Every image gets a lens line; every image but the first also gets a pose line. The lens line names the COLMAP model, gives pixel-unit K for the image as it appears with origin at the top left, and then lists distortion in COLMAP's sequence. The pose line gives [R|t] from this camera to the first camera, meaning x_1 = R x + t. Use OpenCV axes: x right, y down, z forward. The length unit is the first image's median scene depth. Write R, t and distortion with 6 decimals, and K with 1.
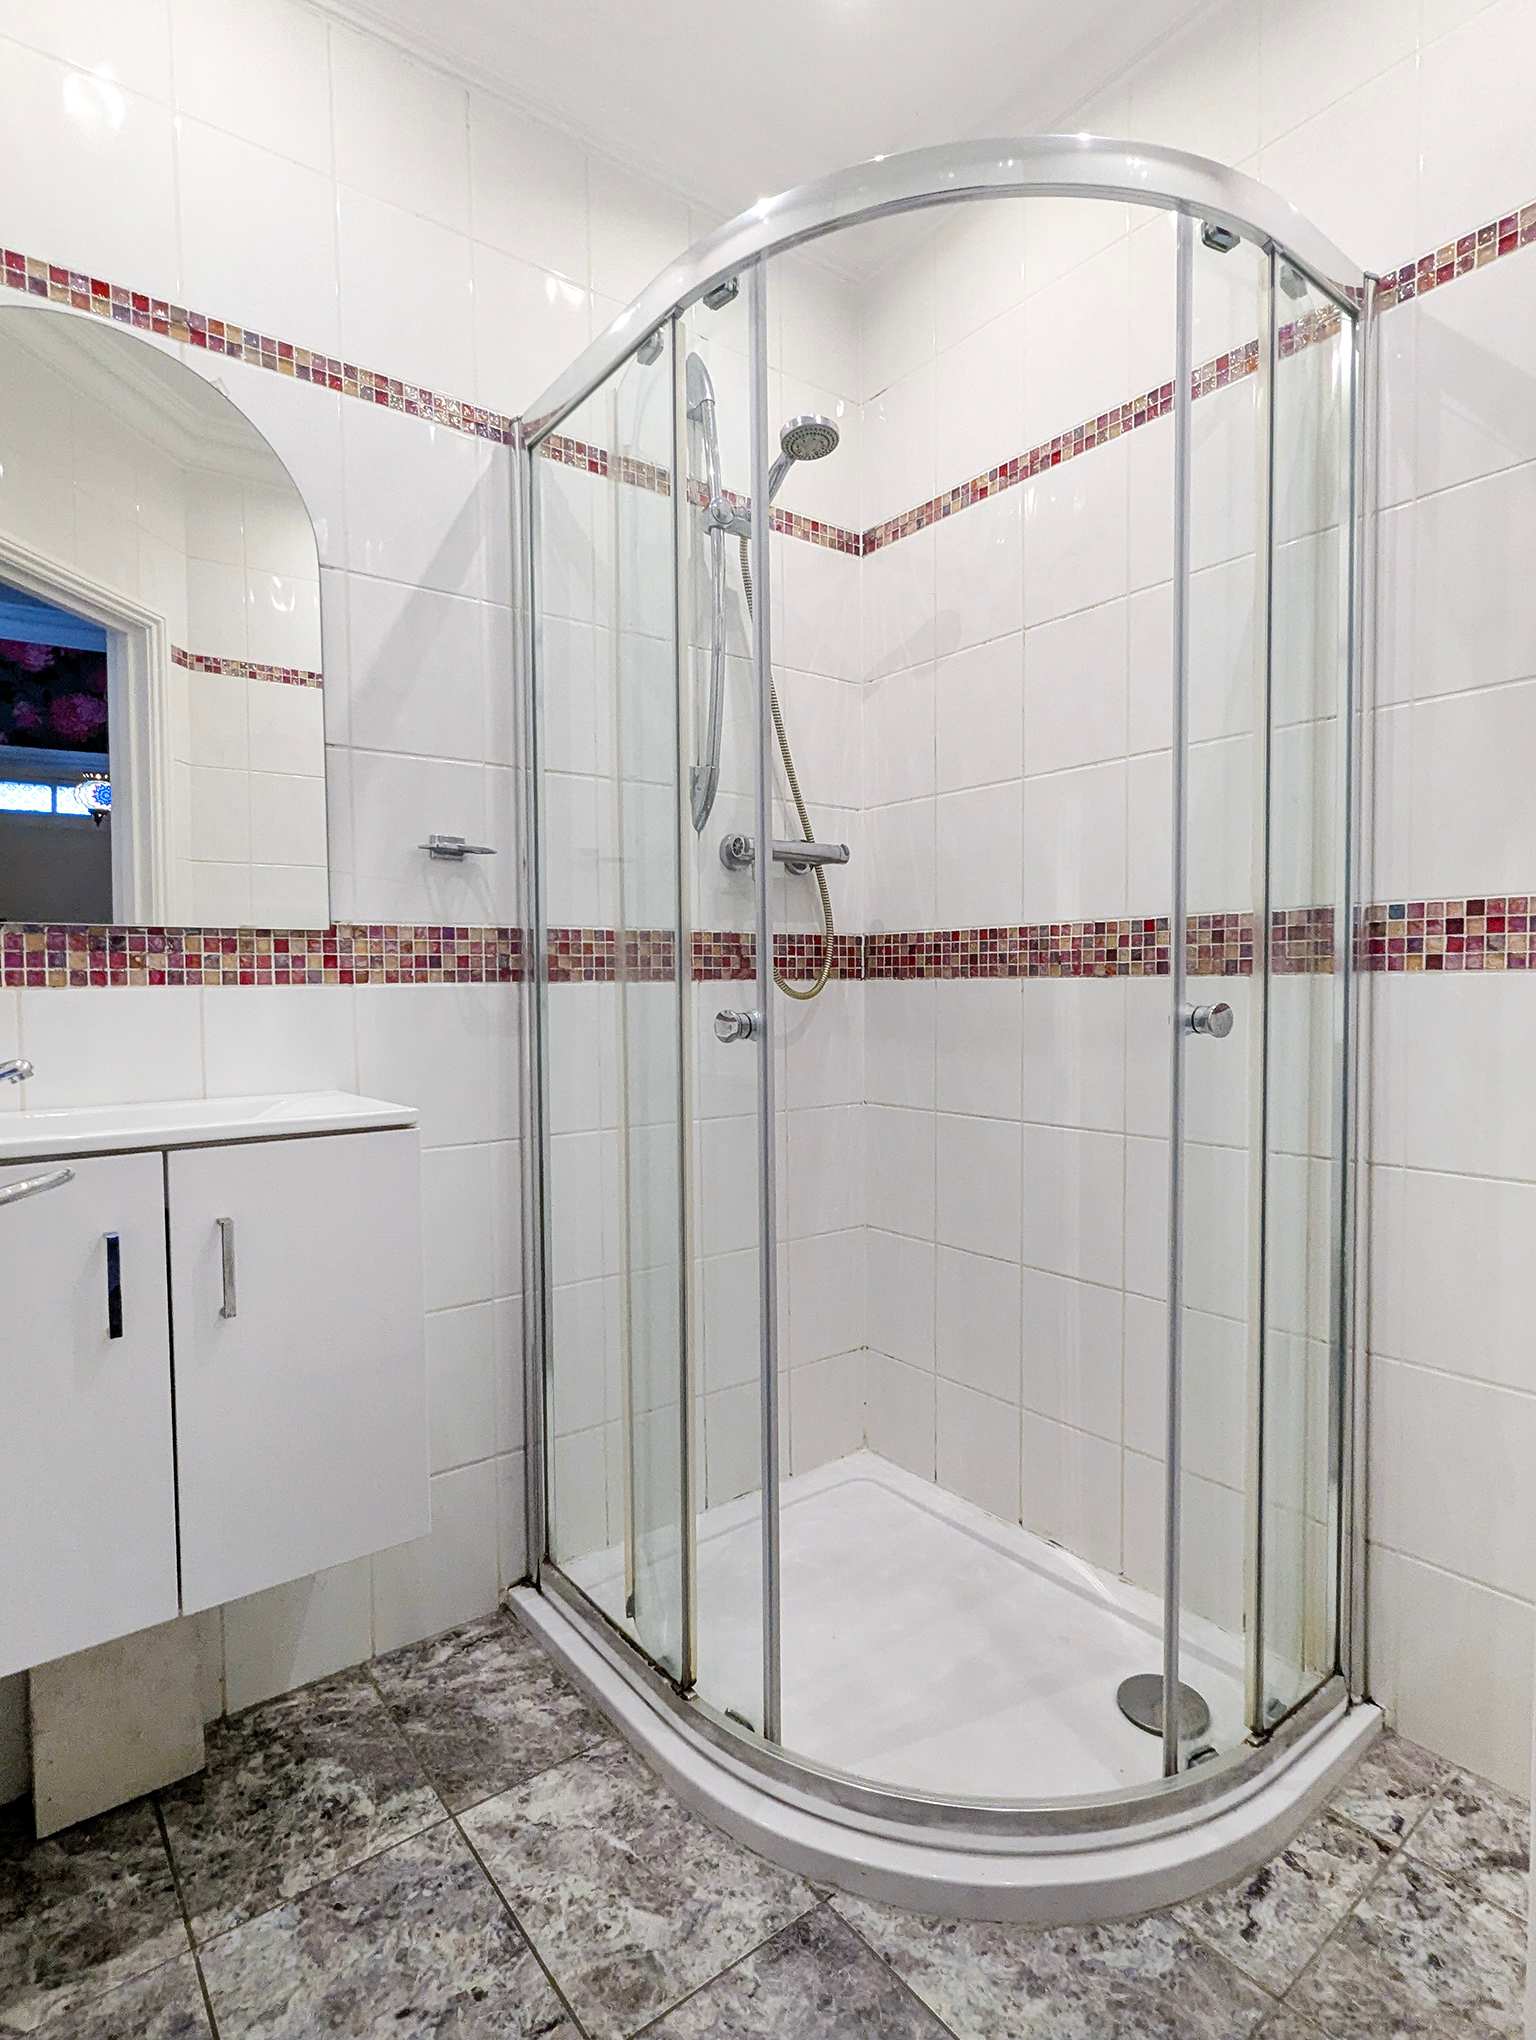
lens RADIAL K [[1048.8, 0, 768.0], [0, 1048.8, 1020.0], [0, 0, 1]] dist [-0.003244, -0.001323]
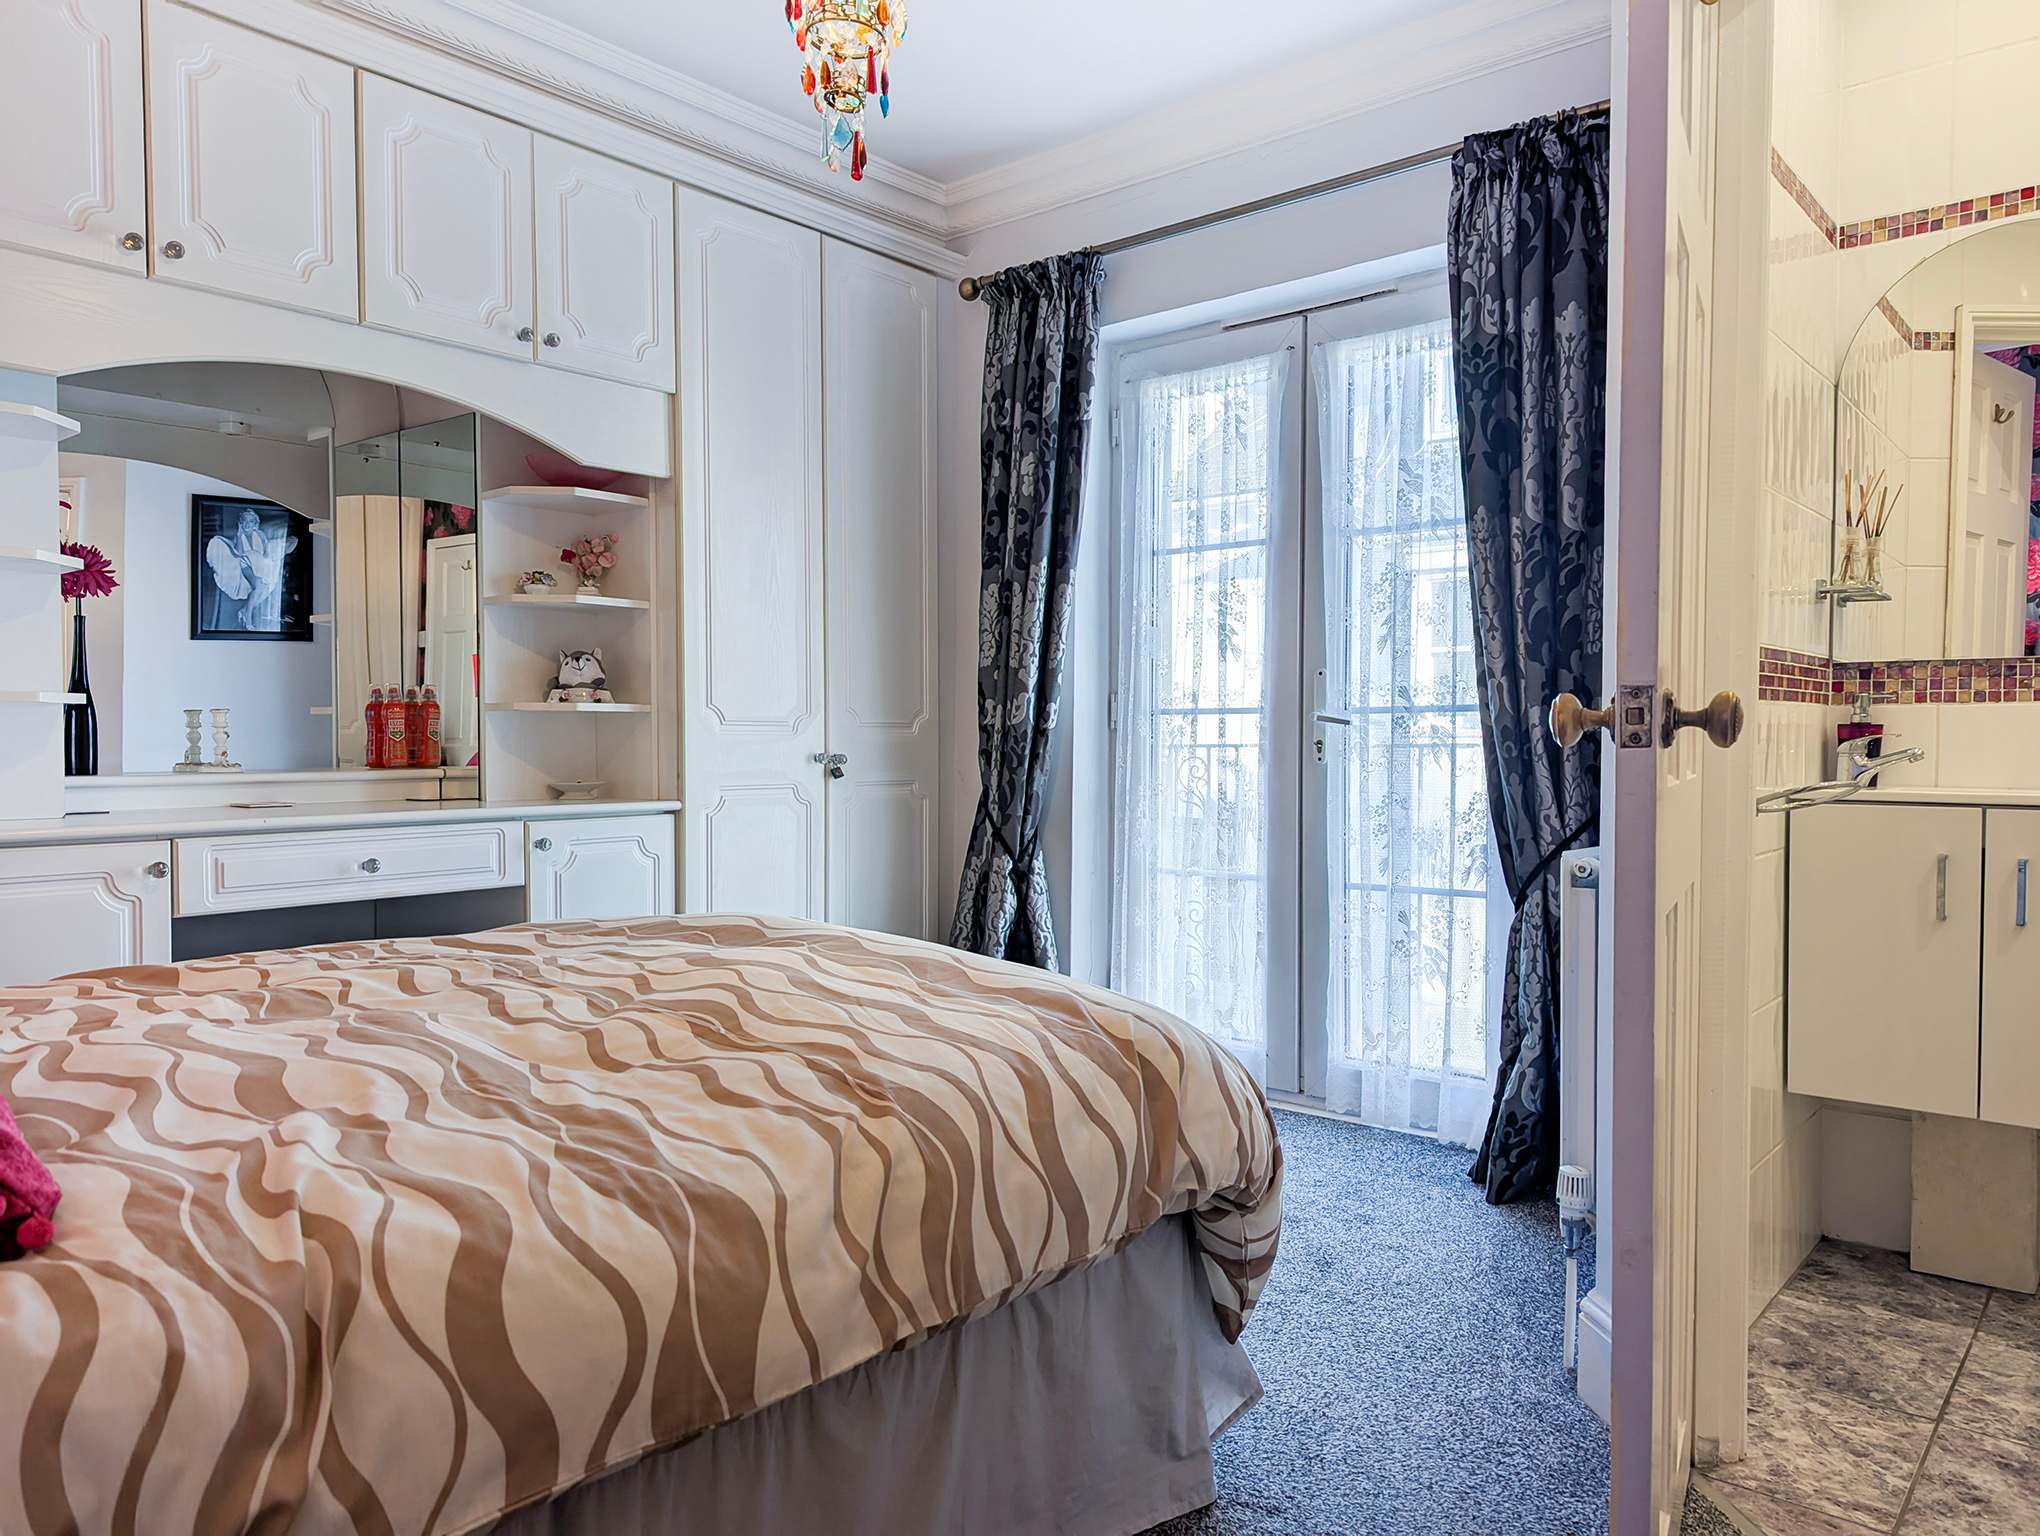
lens RADIAL K [[1433.9, 0, 996.9], [0, 1433.9, 775.7], [0, 0, 1]] dist [0.043359, -0.032964]
pose [[0.204998, 0.042436, -0.977842, 1.009331], [-0.036465, 0.998697, 0.035697, 0.046040], [0.978083, 0.028339, 0.206278, -0.714344]]
